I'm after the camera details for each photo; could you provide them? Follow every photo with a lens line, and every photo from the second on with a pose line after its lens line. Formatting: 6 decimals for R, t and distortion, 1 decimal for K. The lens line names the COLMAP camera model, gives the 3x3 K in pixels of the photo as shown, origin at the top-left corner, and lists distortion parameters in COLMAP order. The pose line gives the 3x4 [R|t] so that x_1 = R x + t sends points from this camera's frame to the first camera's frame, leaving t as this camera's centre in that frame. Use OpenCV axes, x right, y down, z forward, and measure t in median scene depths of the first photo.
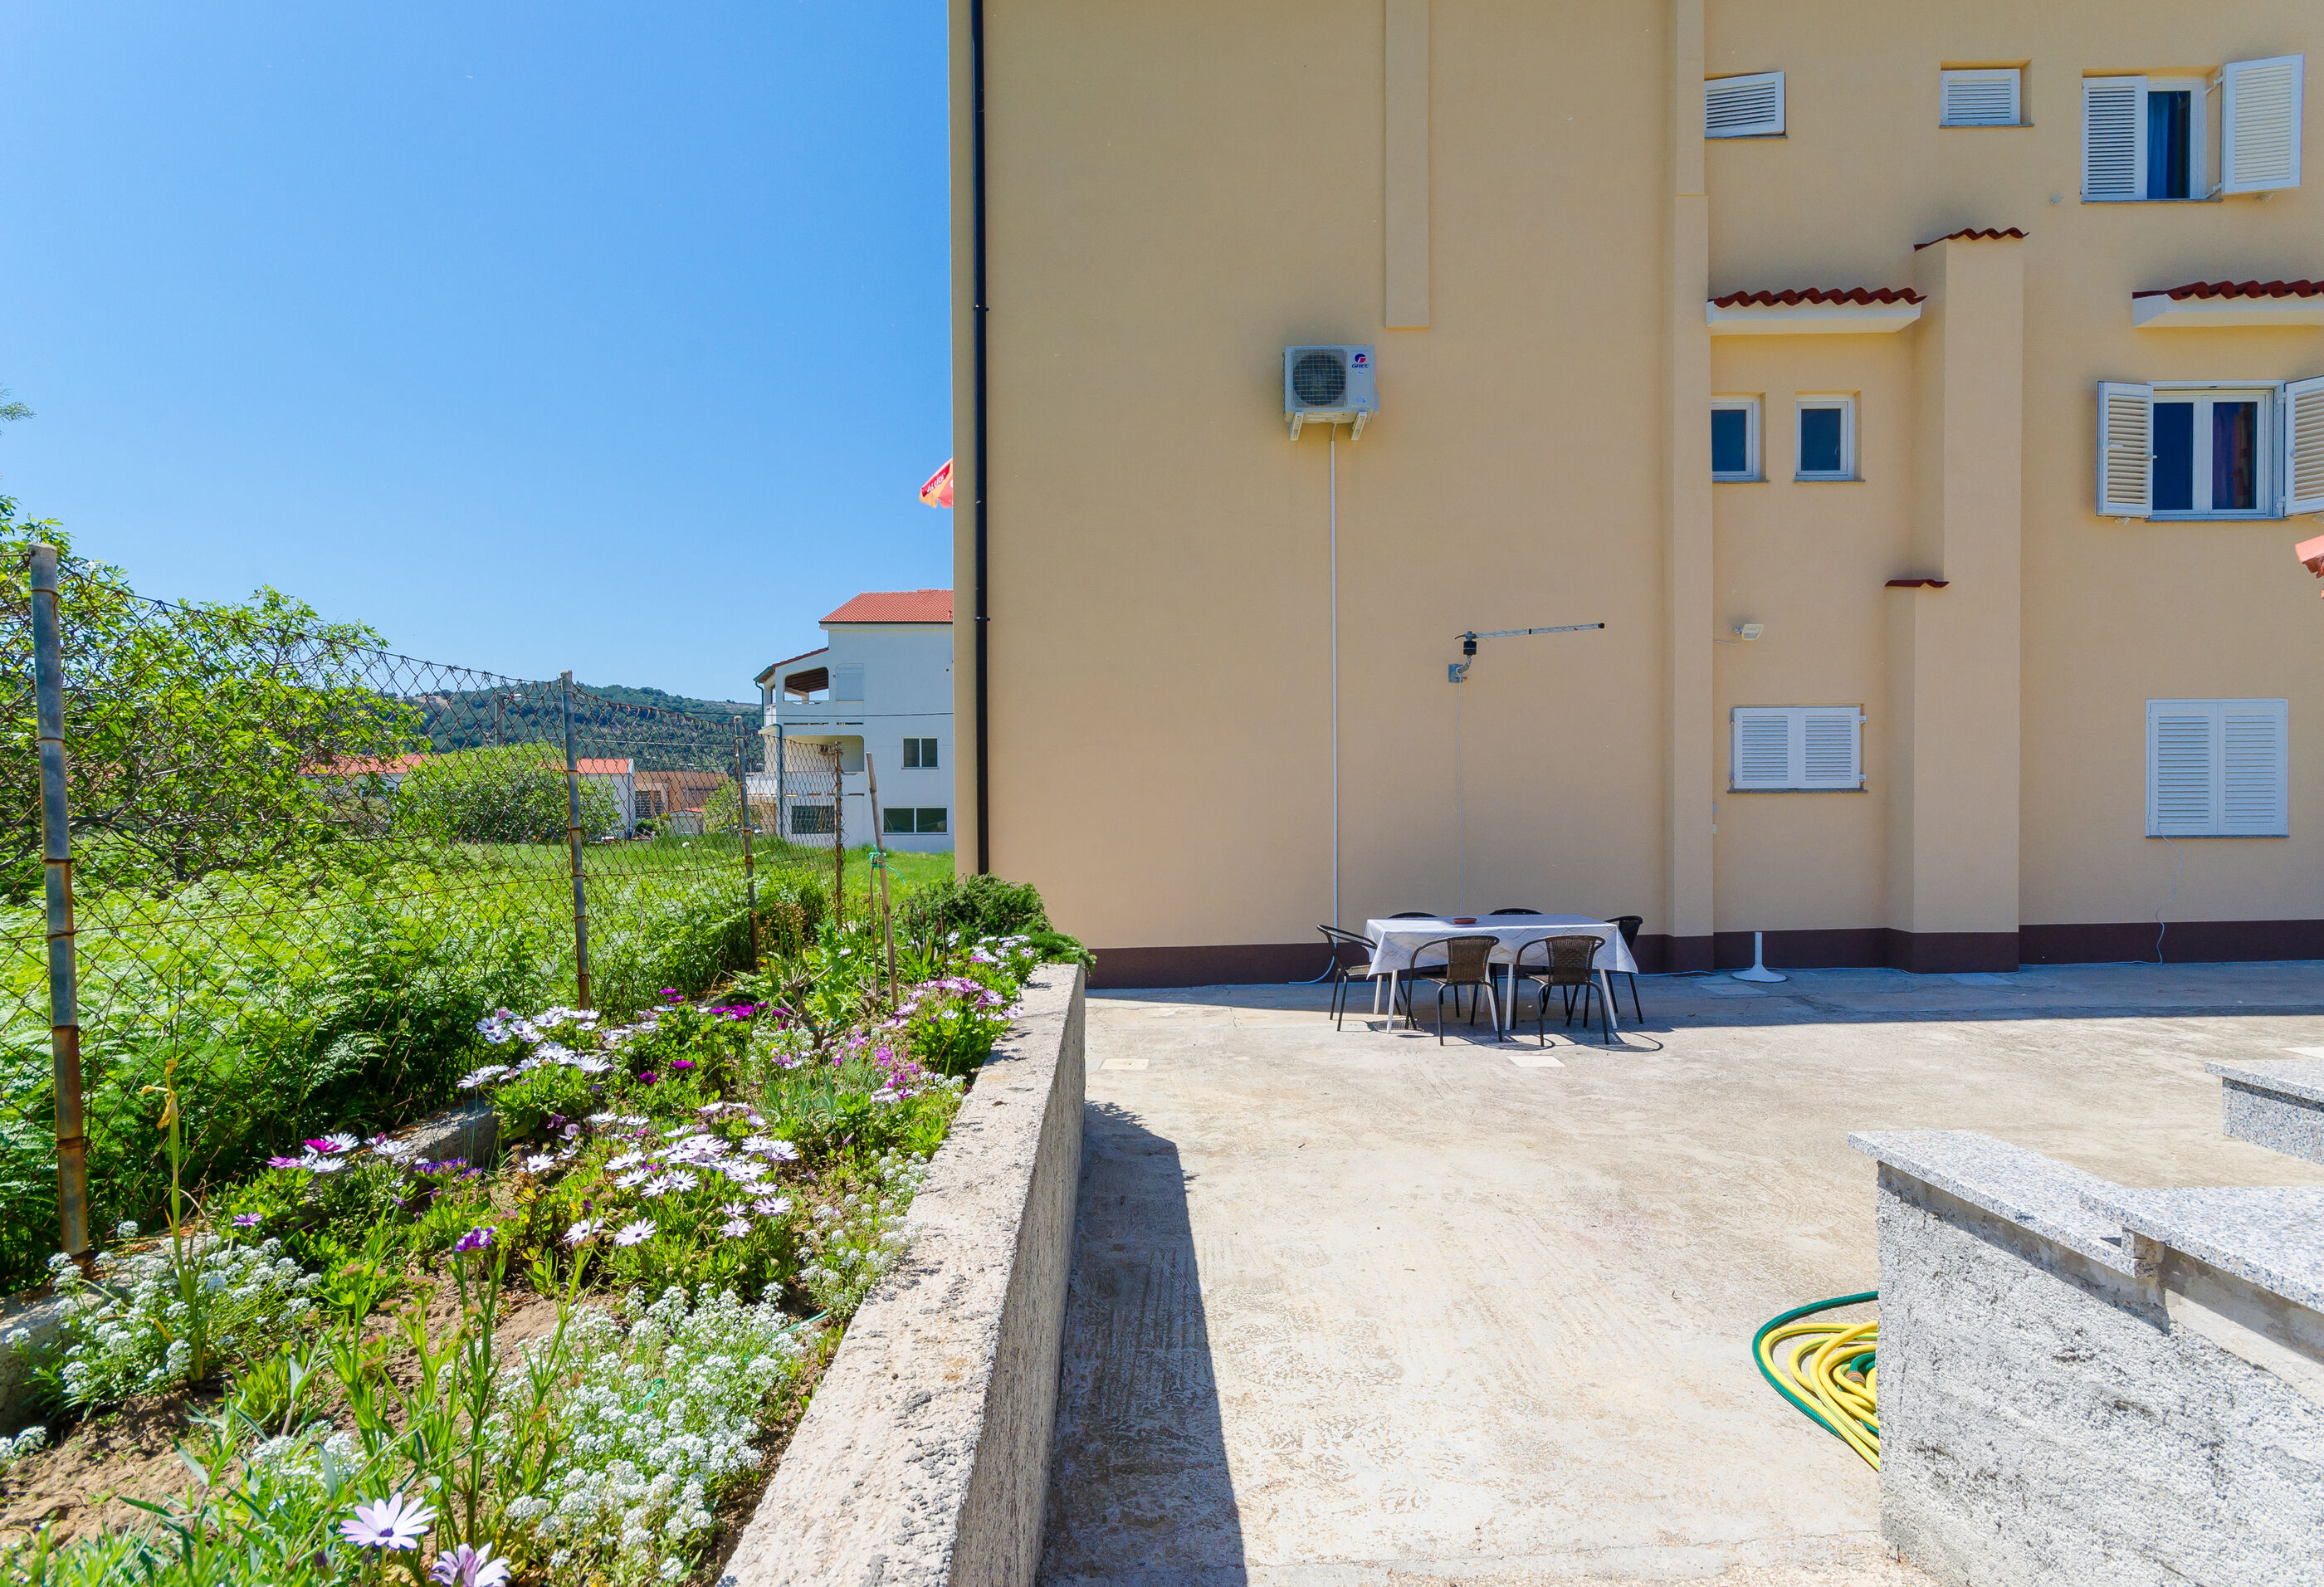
lens RADIAL K [[1074.6, 0, 1187.7], [0, 1074.6, 798.2], [0, 0, 1]] dist [0.005133, 0.000950]
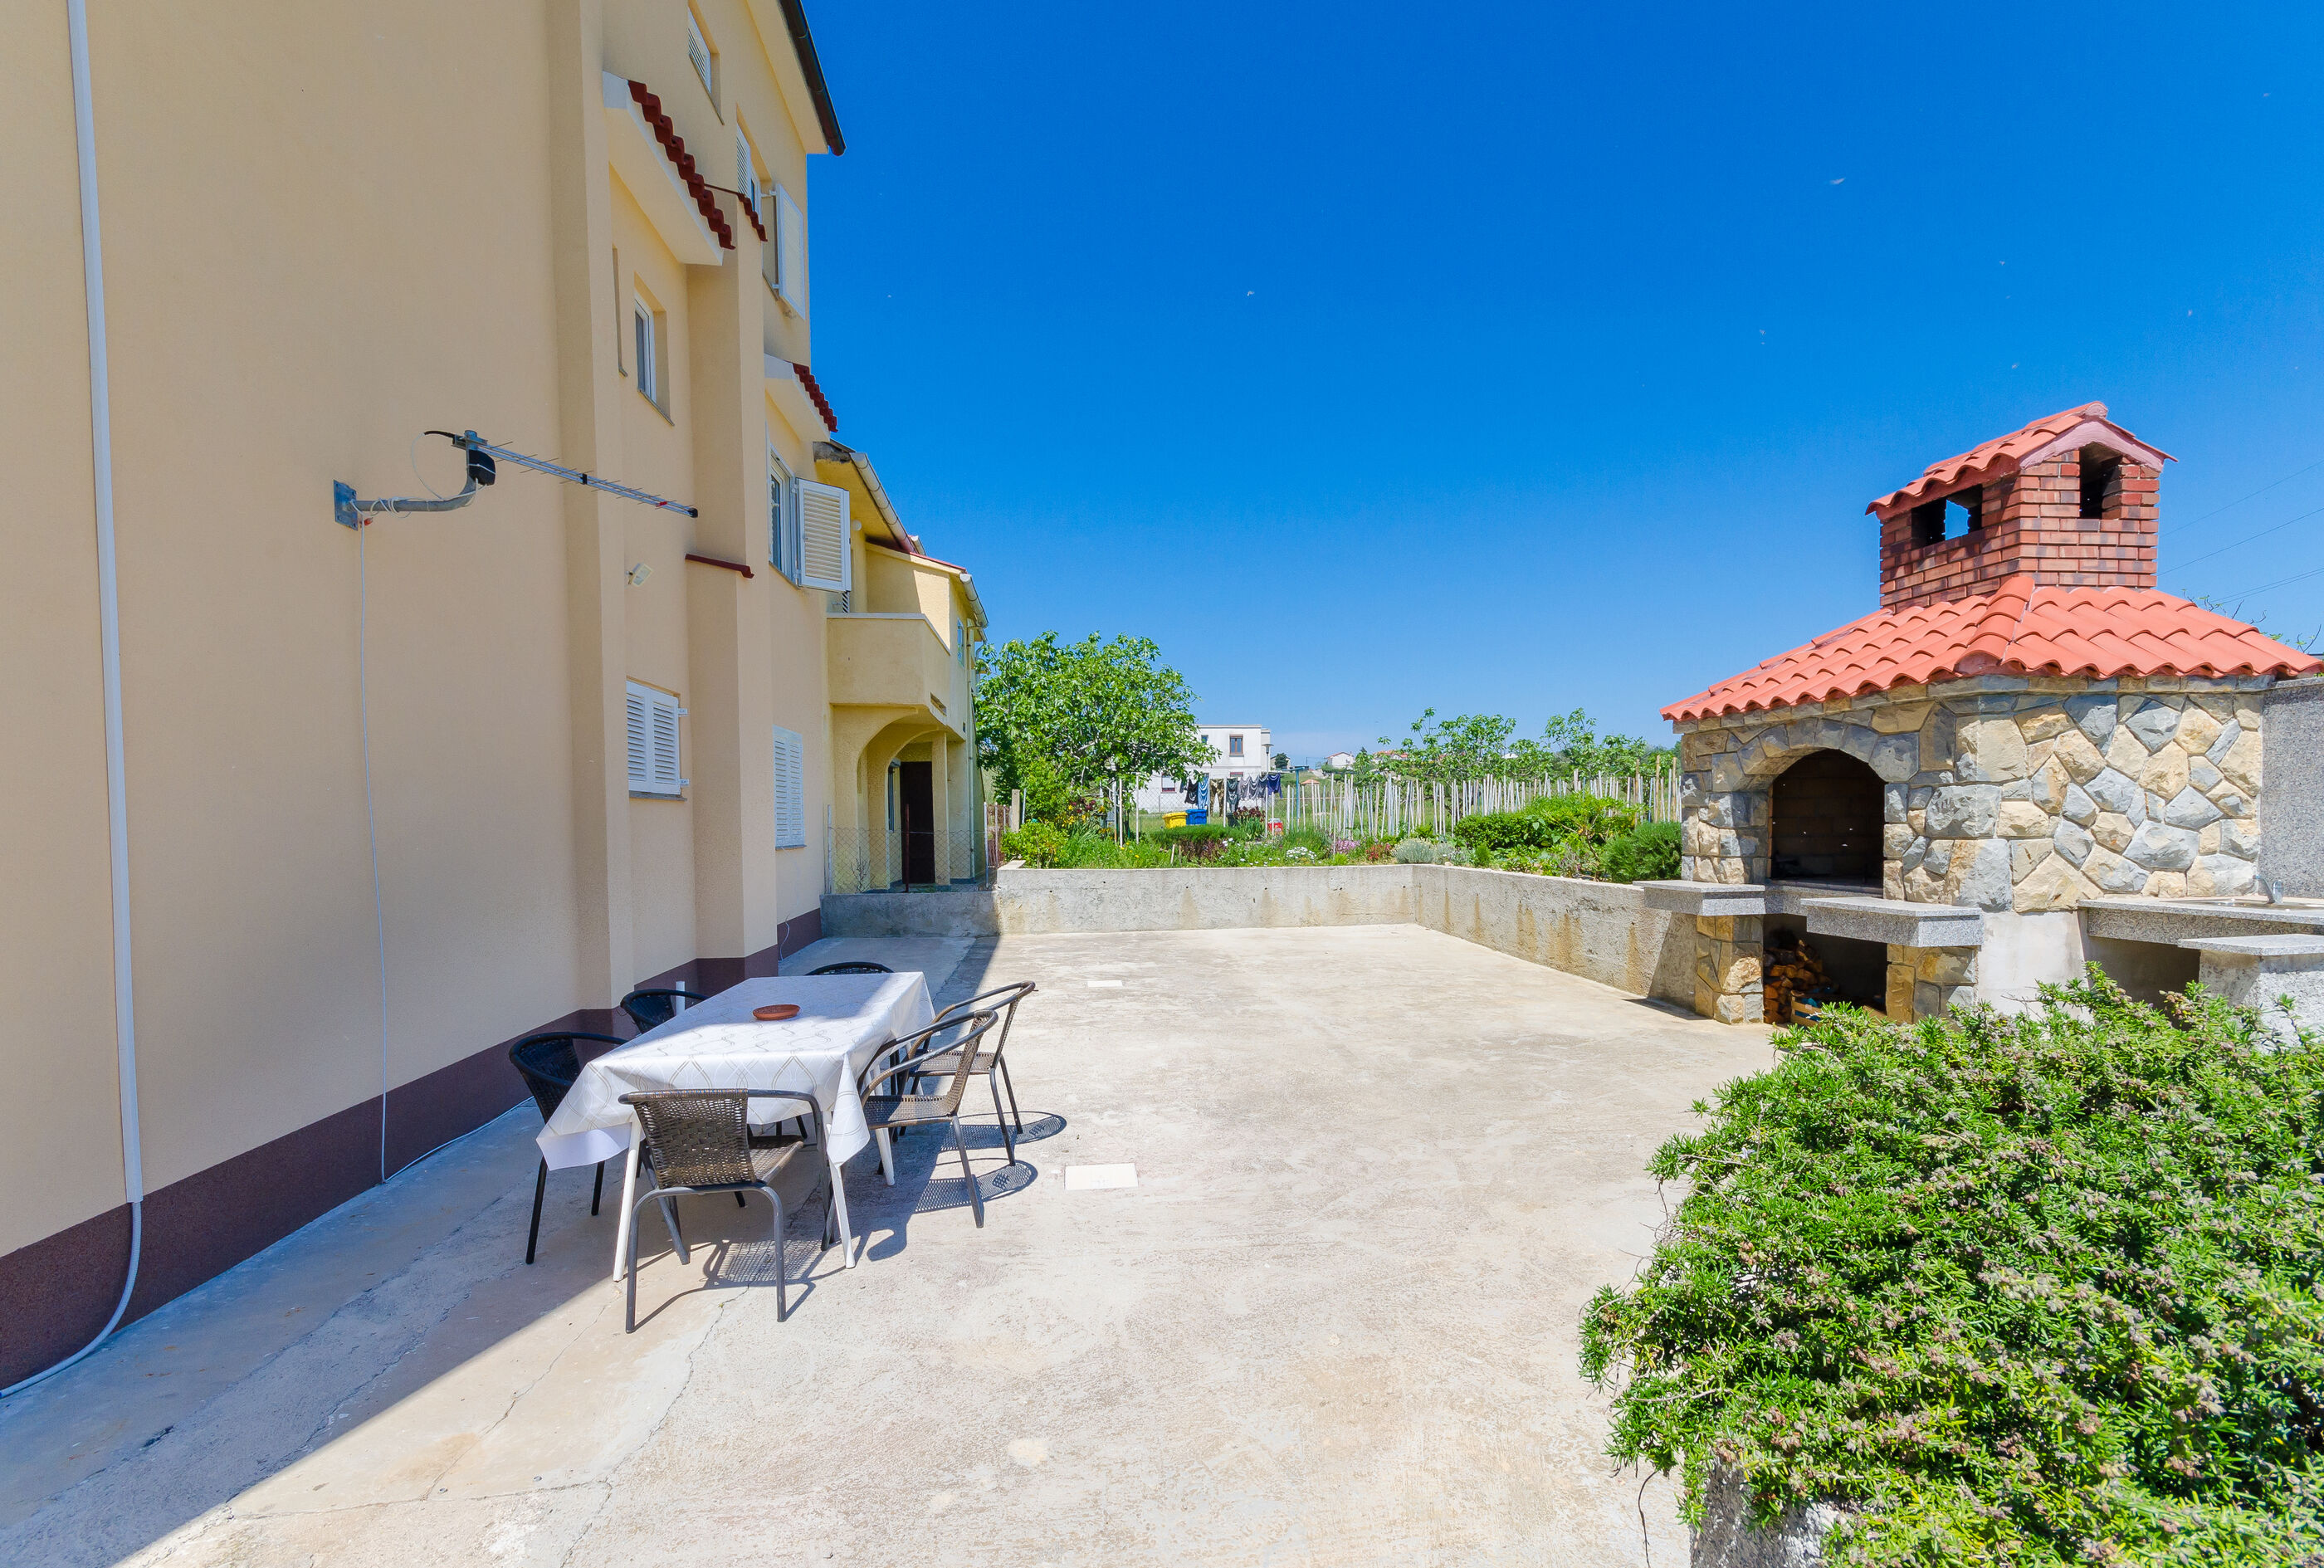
lens RADIAL K [[1049.6, 0, 1160.5], [0, 1049.6, 854.6], [0, 0, 1]] dist [0.003137, 0.000435]
pose [[-0.091270, -0.025563, 0.995498, -0.319479], [0.016805, 0.999489, 0.027206, 0.030500], [-0.995684, 0.019213, -0.090794, 1.031594]]
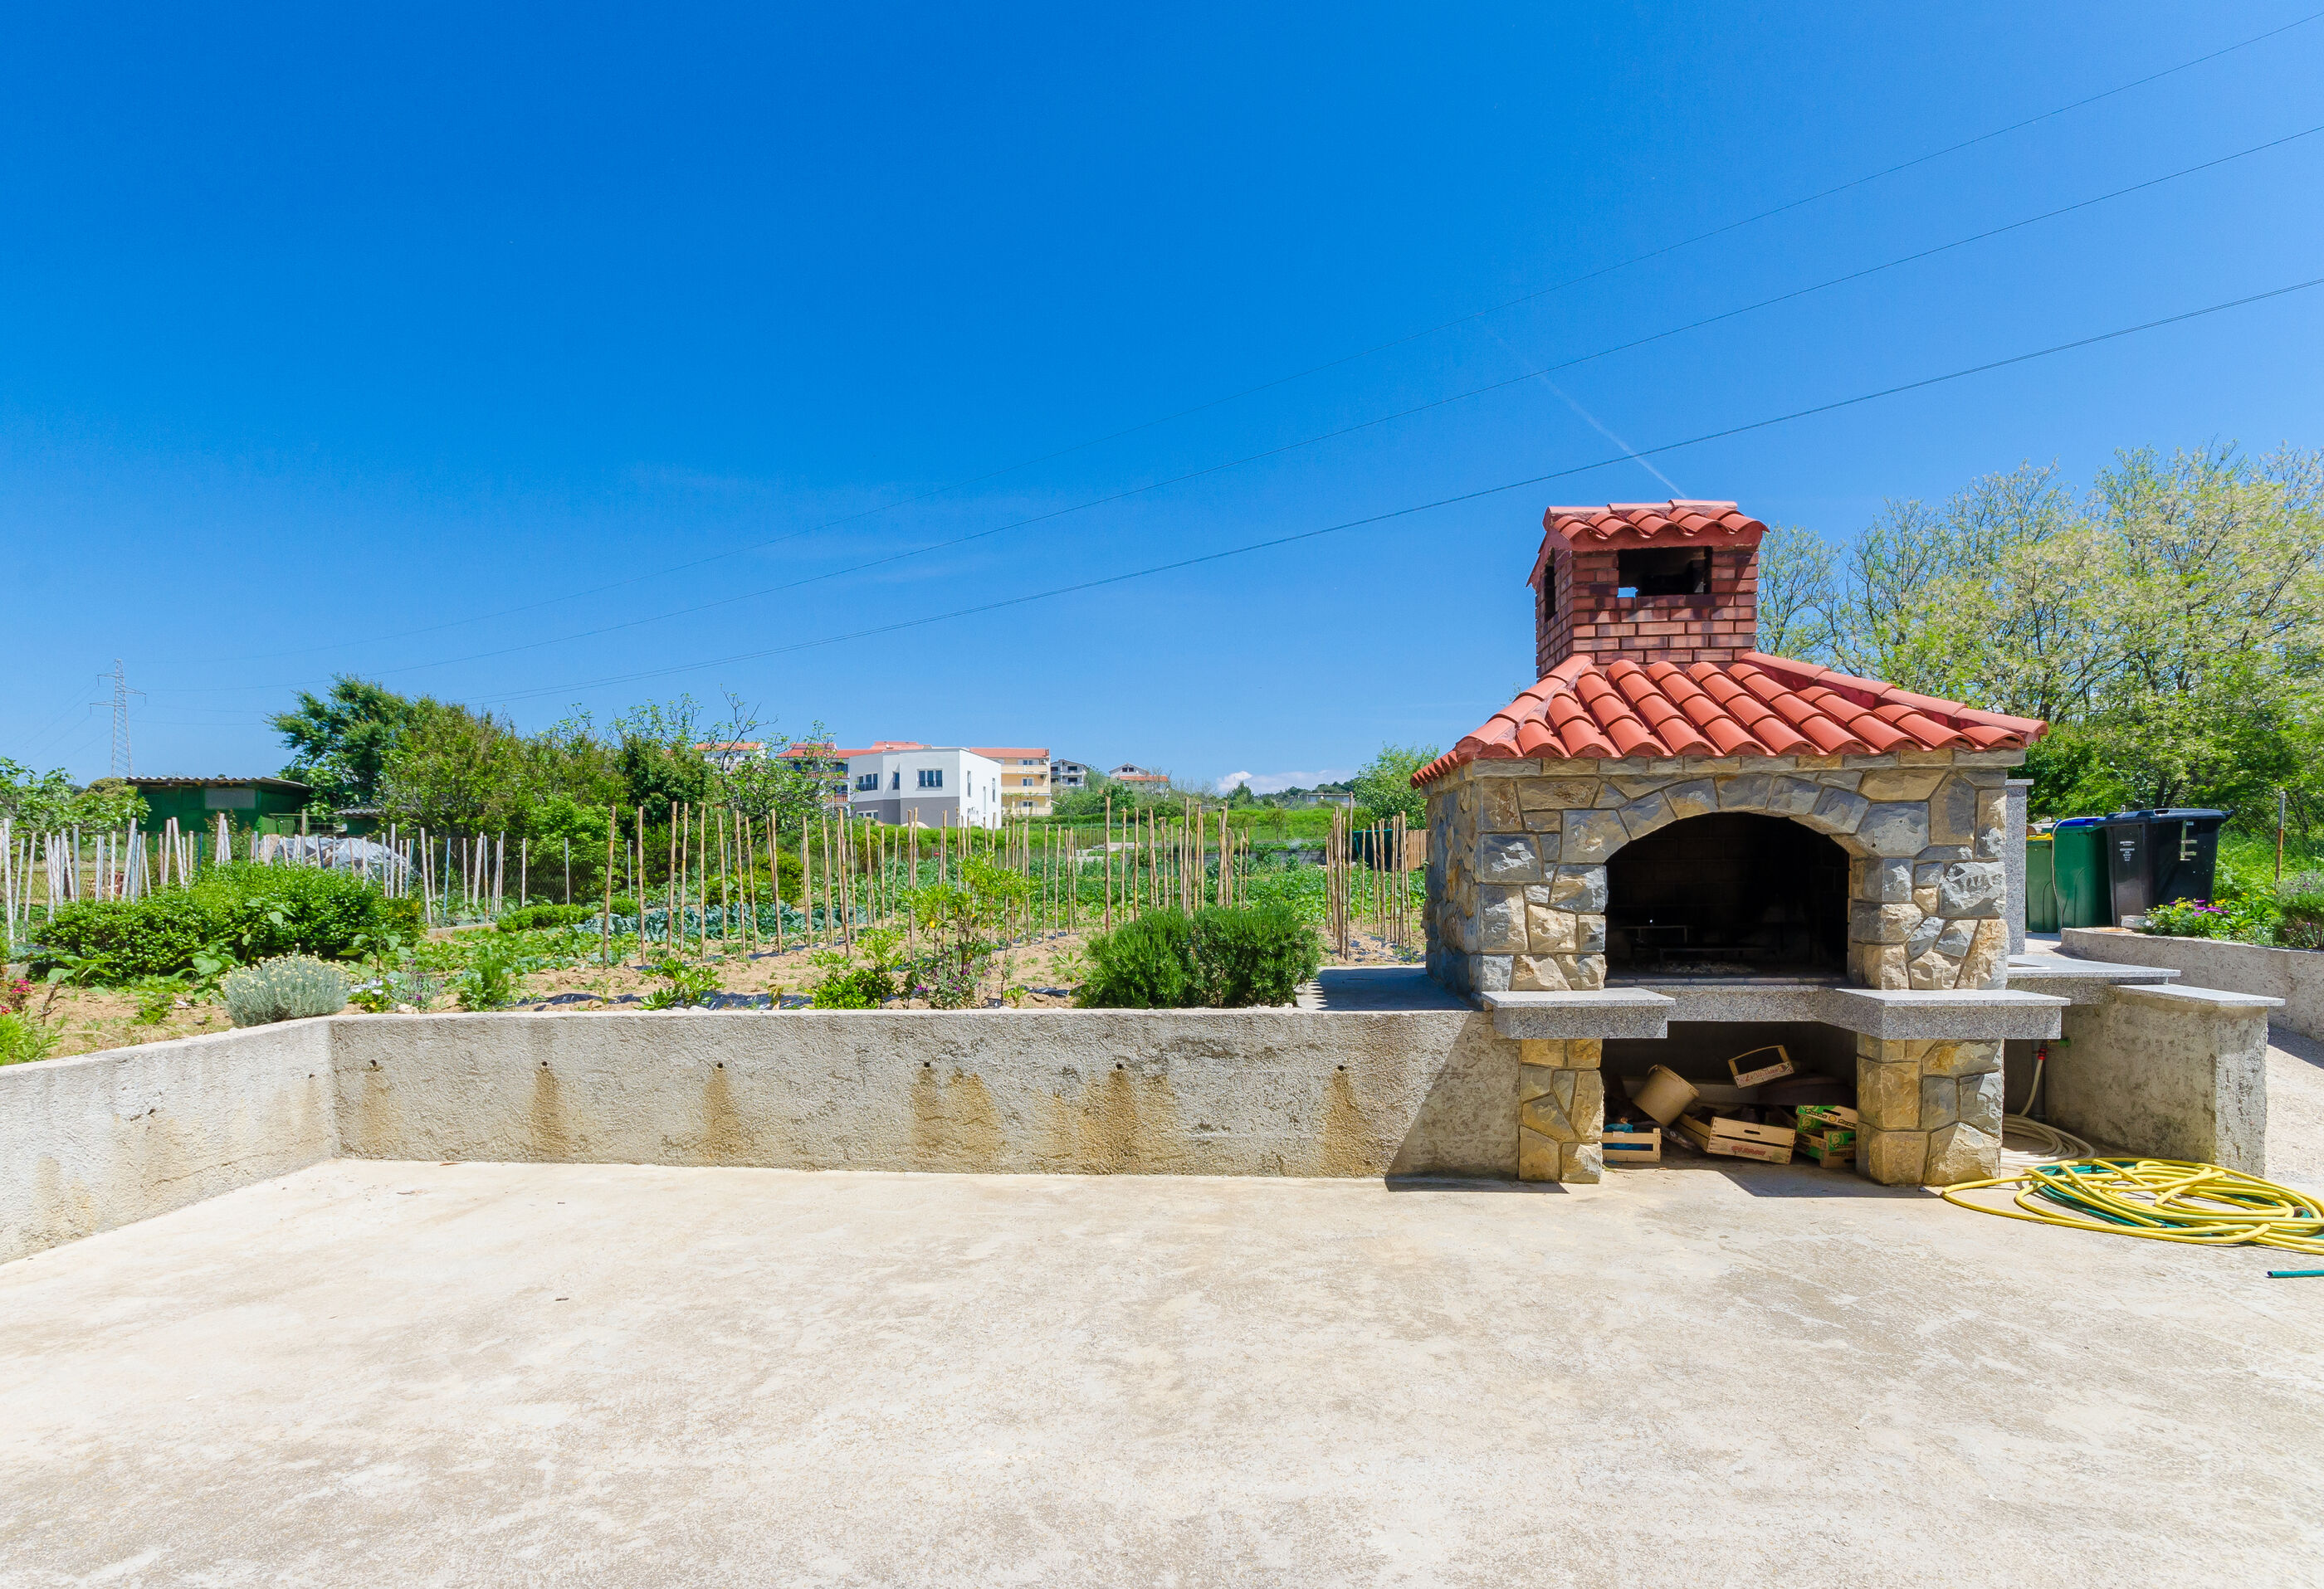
lens RADIAL K [[1103.9, 0, 1199.2], [0, 1103.9, 894.9], [0, 0, 1]] dist [0.004844, 0.000130]
pose [[-0.995792, 0.017425, 0.089972, 0.883896], [0.019574, 0.999542, 0.023062, 0.004915], [-0.089529, 0.024726, -0.995677, 1.192143]]
